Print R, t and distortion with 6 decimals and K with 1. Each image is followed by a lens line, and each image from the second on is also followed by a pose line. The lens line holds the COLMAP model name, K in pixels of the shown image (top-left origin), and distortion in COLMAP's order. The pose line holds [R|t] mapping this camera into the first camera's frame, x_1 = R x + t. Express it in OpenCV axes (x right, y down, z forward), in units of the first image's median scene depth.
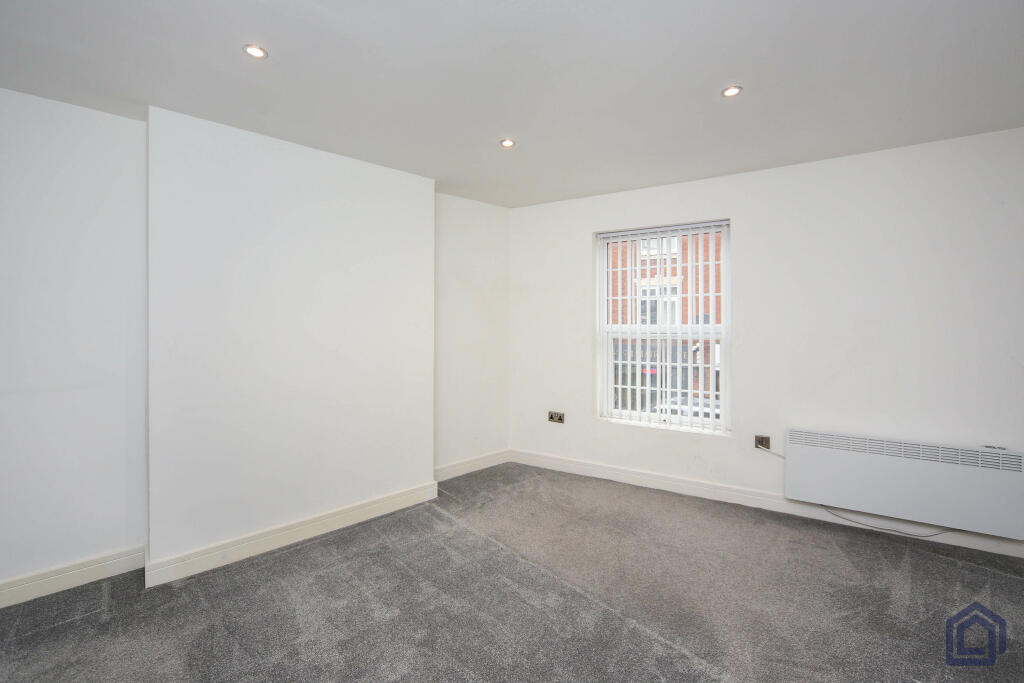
lens RADIAL K [[431.0, 0, 518.4], [0, 431.0, 326.7], [0, 0, 1]] dist [-0.000705, 0.000233]
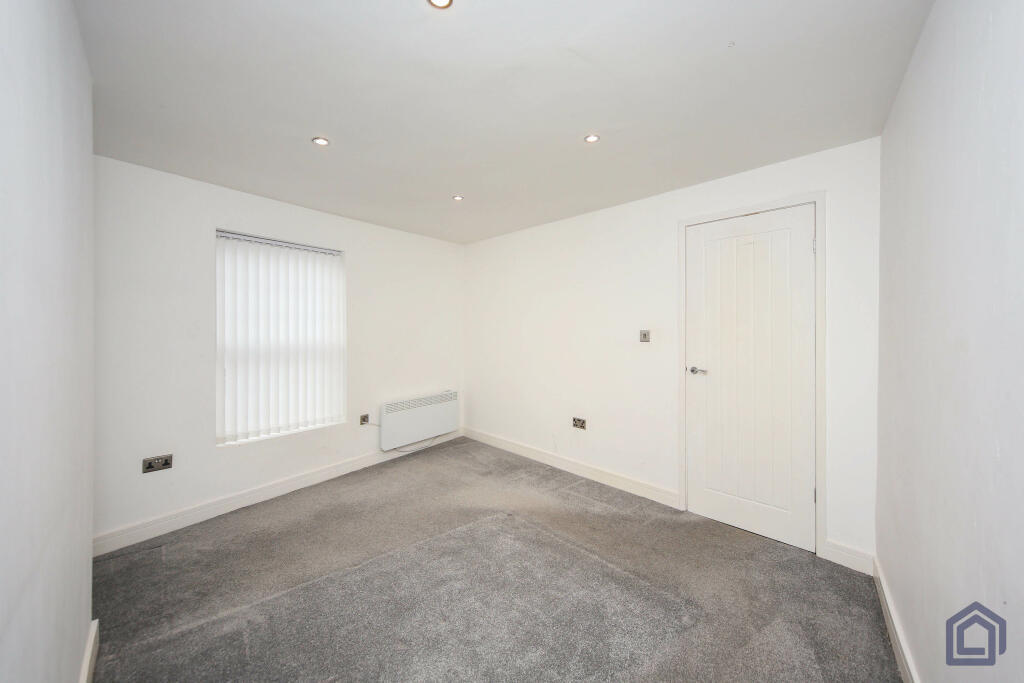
lens RADIAL K [[431.0, 0, 518.4], [0, 431.0, 326.7], [0, 0, 1]] dist [-0.000705, 0.000233]
pose [[0.028177, 0.006706, 0.999580, -0.823465], [0.010568, 0.999920, -0.007006, -0.014857], [-0.999547, 0.010761, 0.028104, 0.475989]]
